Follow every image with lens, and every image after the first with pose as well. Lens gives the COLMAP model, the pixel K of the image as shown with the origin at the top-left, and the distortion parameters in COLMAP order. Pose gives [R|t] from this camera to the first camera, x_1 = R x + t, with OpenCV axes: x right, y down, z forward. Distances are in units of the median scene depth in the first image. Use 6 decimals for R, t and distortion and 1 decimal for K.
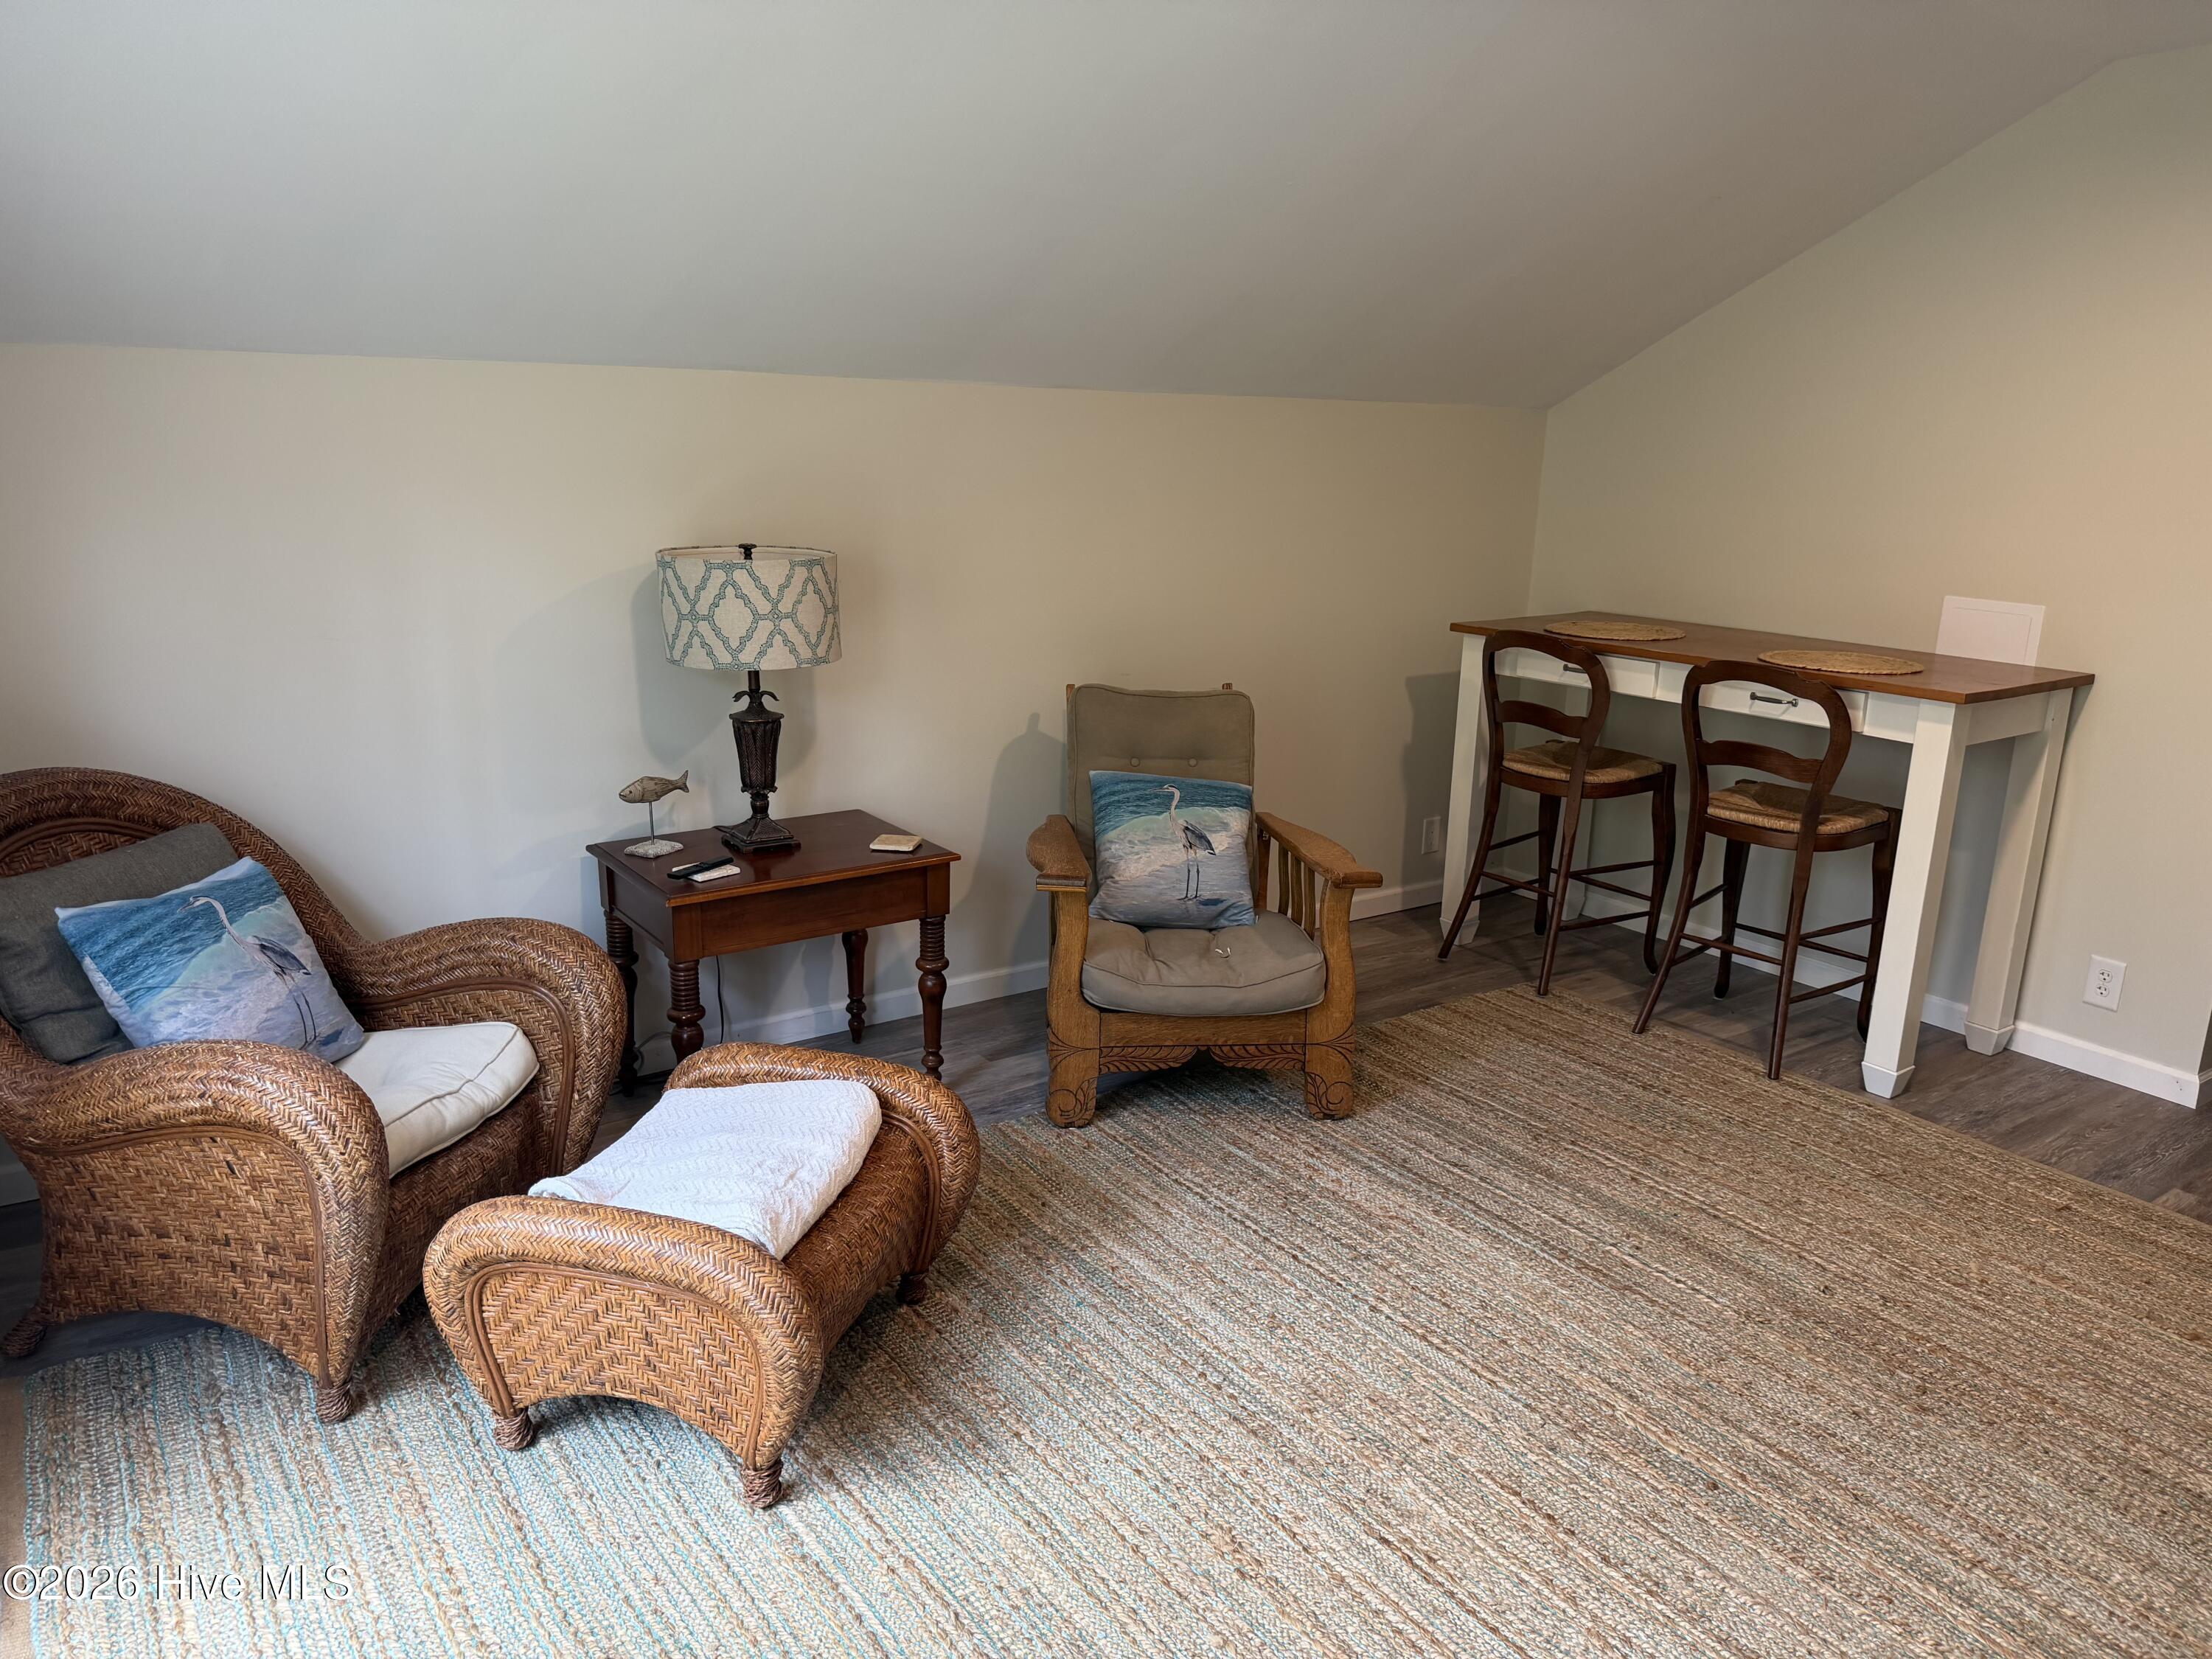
lens RADIAL K [[1541.5, 0, 1102.0], [0, 1541.5, 831.8], [0, 0, 1]] dist [0.058512, -0.110407]
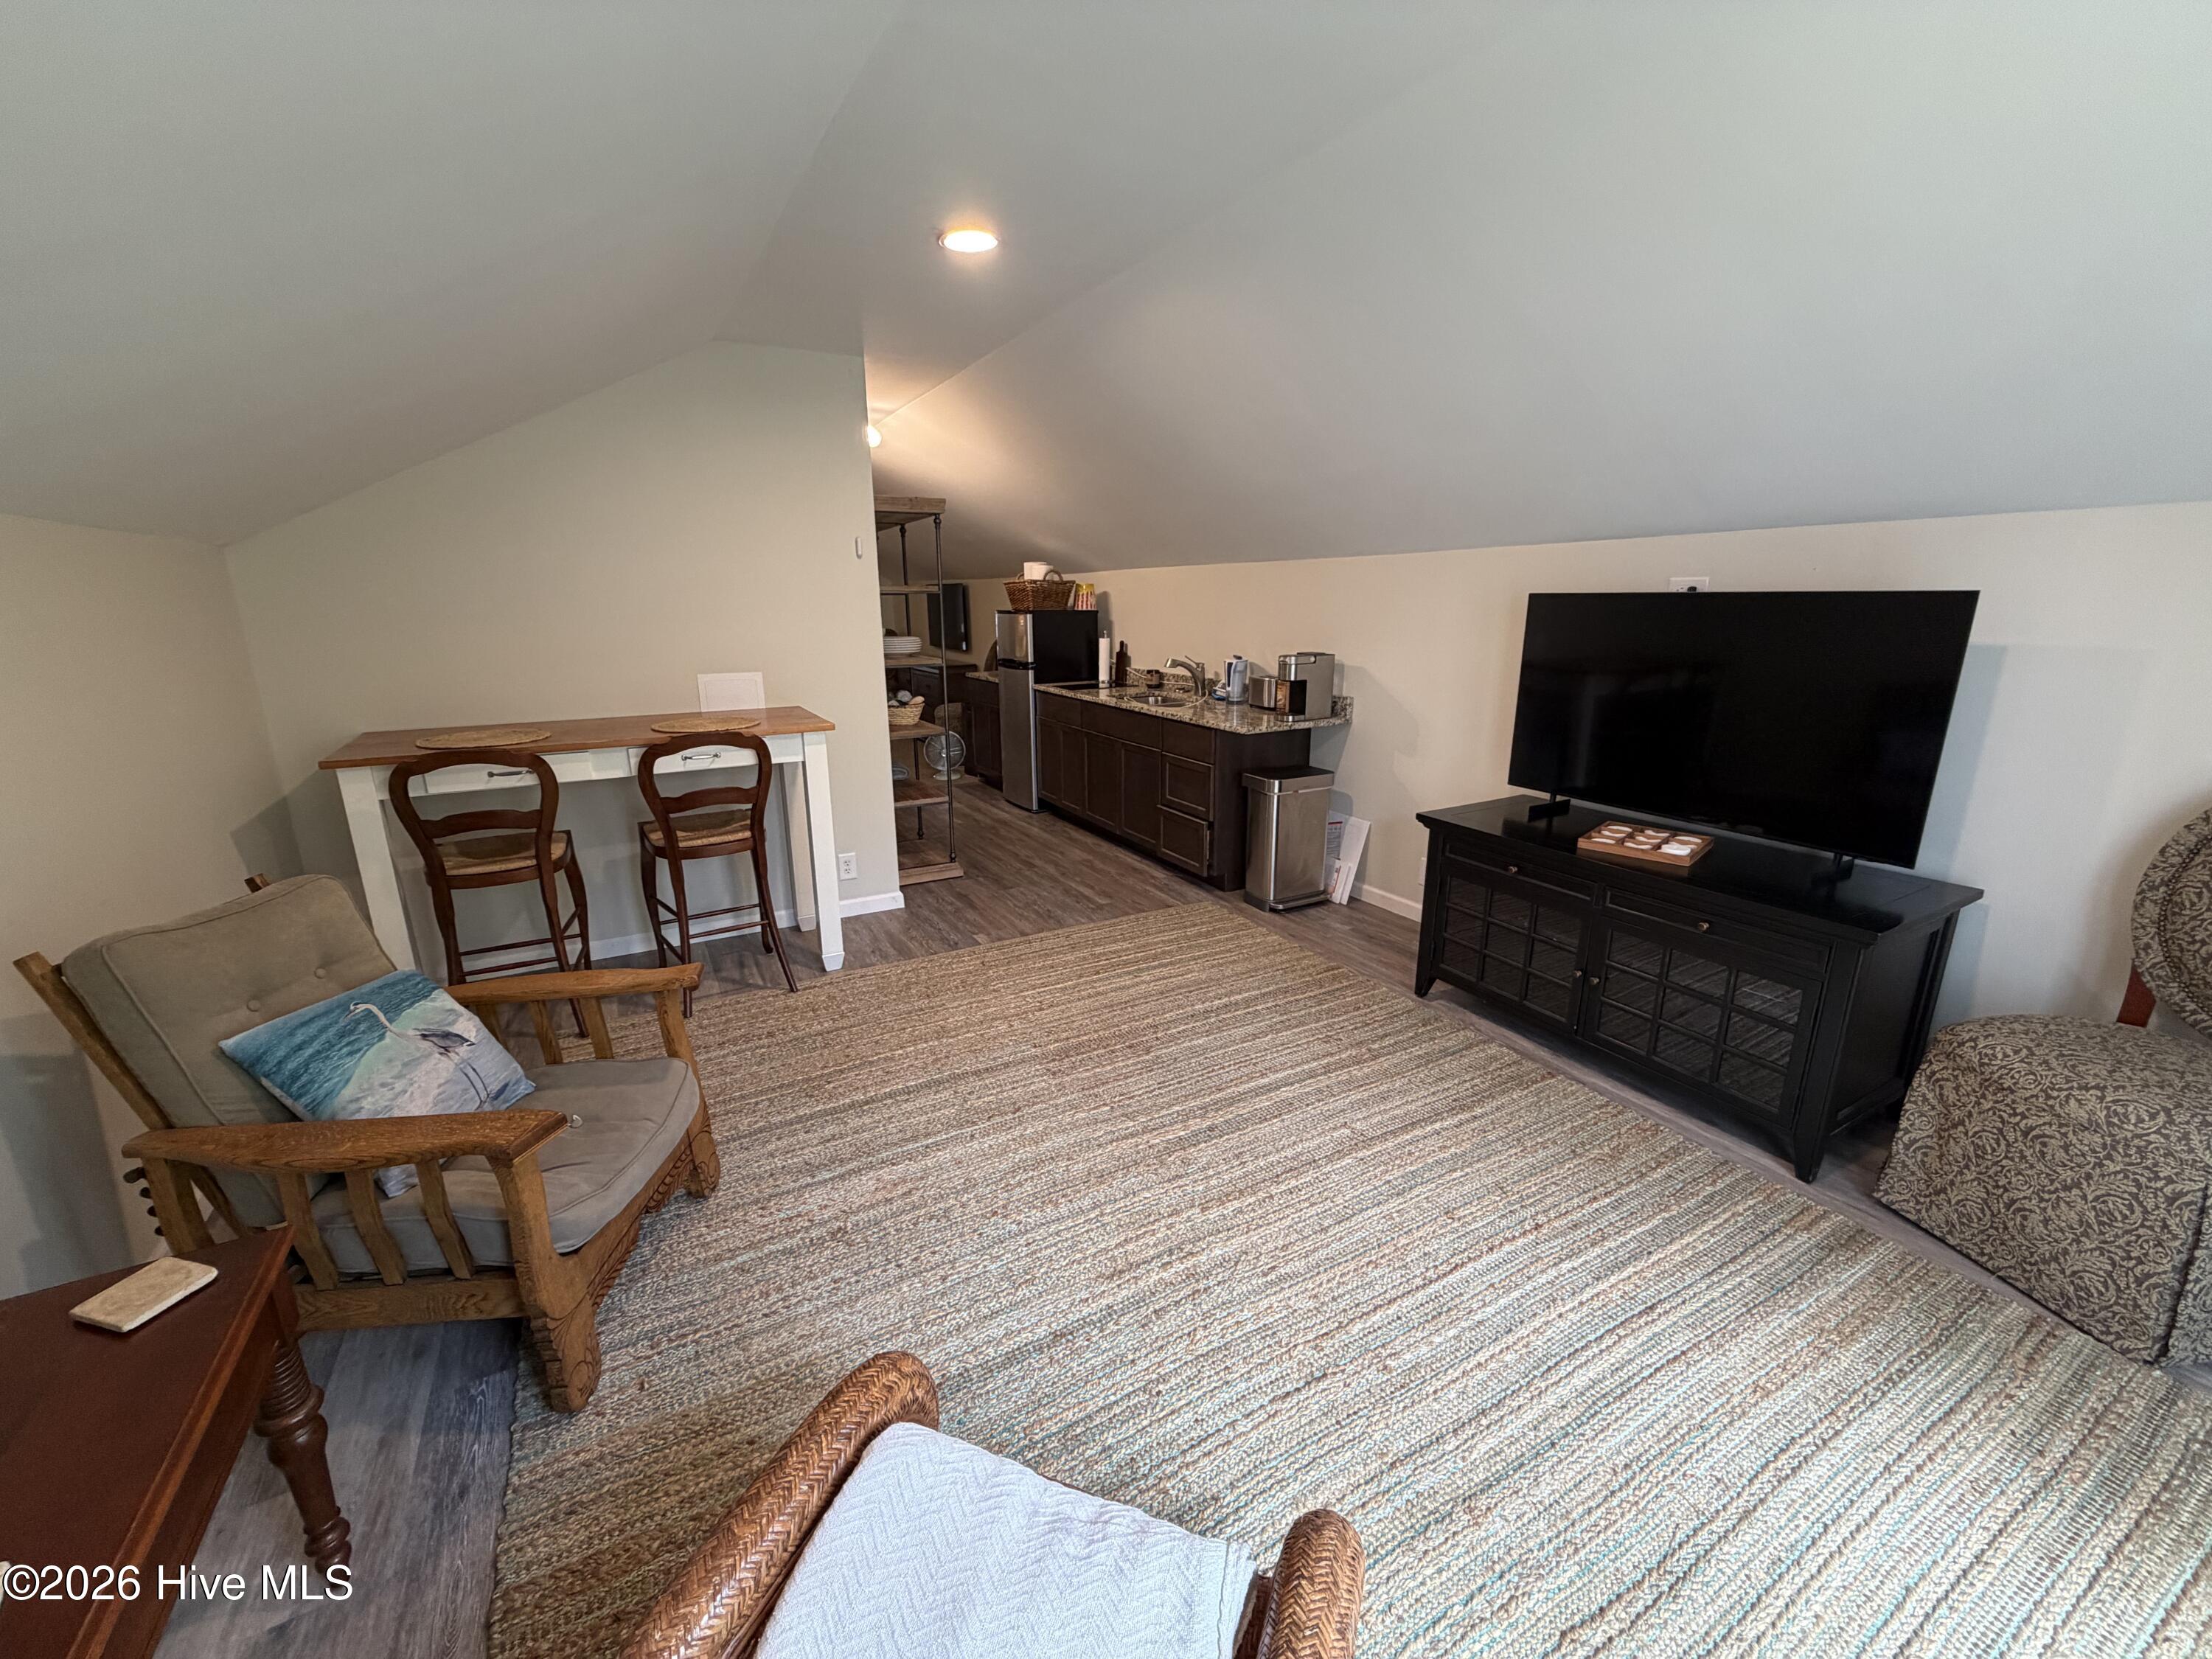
lens RADIAL K [[884.1, 0, 1100.3], [0, 884.1, 830.9], [0, 0, 1]] dist [-0.000264, -0.000888]
pose [[0.110673, -0.281265, 0.953227, -0.335318], [0.252802, 0.935539, 0.246694, -0.133693], [-0.961167, 0.213676, 0.174643, 0.538942]]
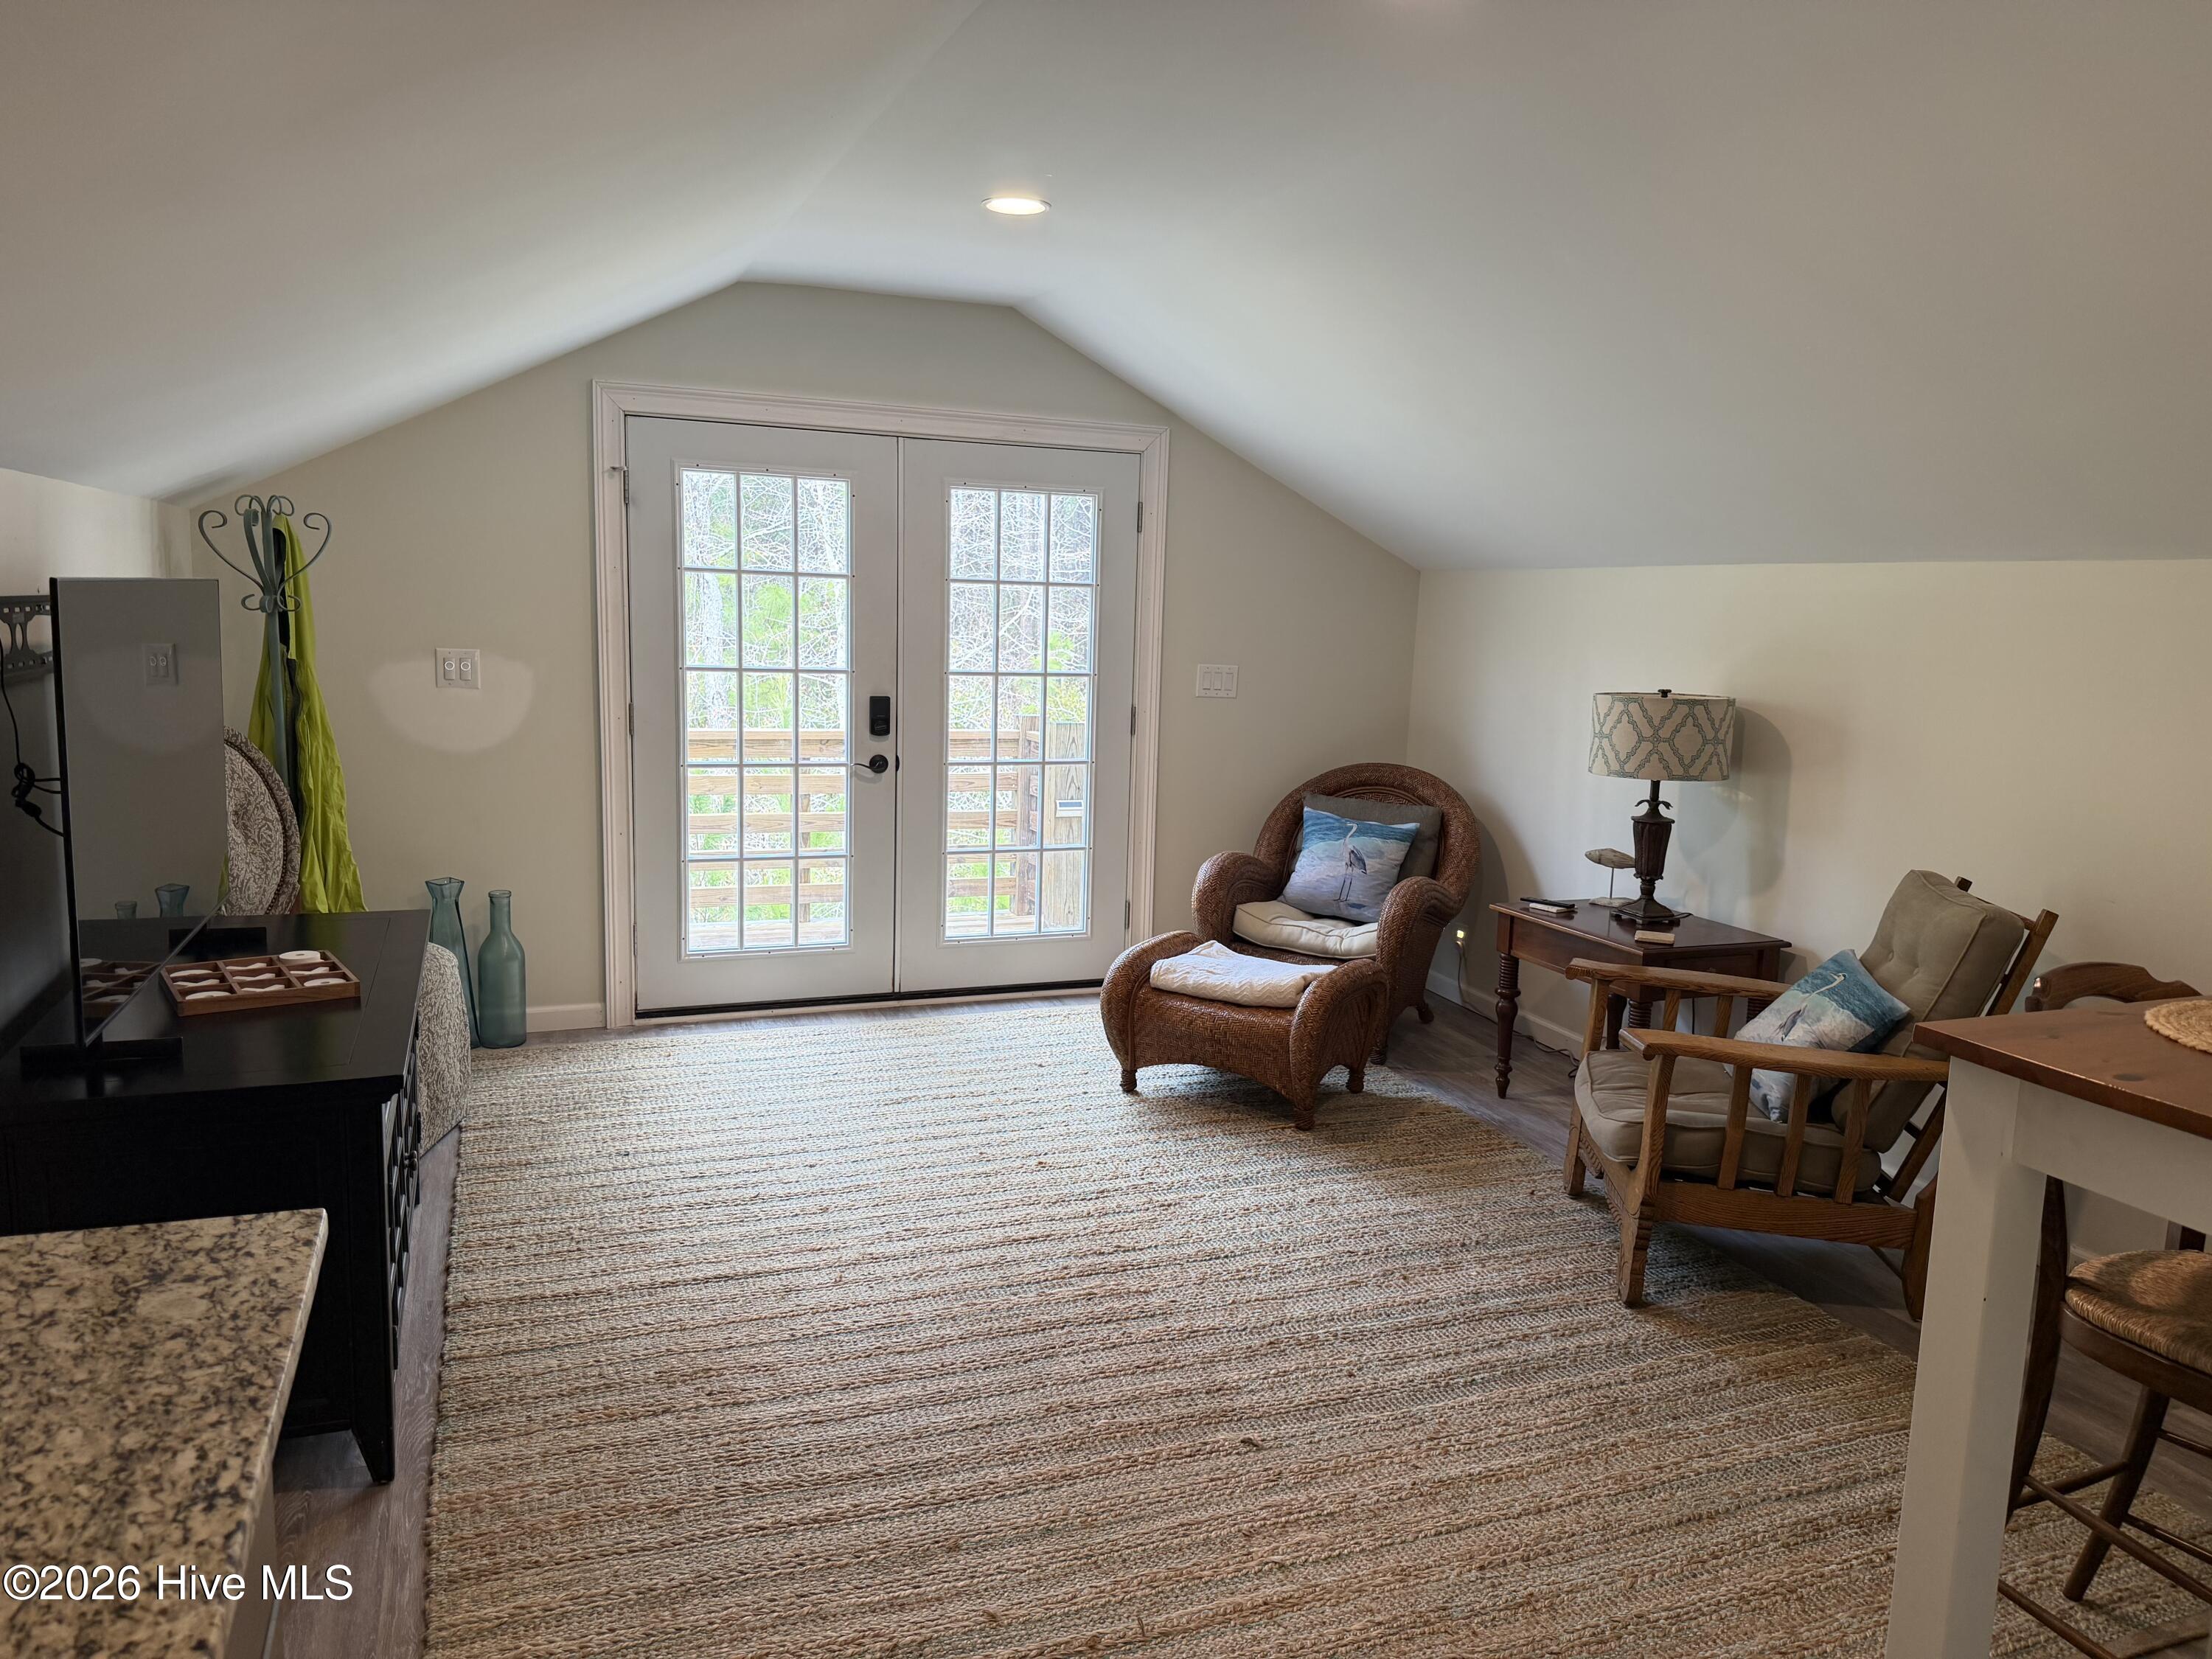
lens RADIAL K [[1541.5, 0, 1102.0], [0, 1541.5, 831.8], [0, 0, 1]] dist [0.058512, -0.110407]
pose [[-0.245647, 0.112283, -0.962834, 1.040756], [-0.295845, 0.937195, 0.184772, -0.151307], [0.923110, 0.330239, -0.197001, 0.759417]]
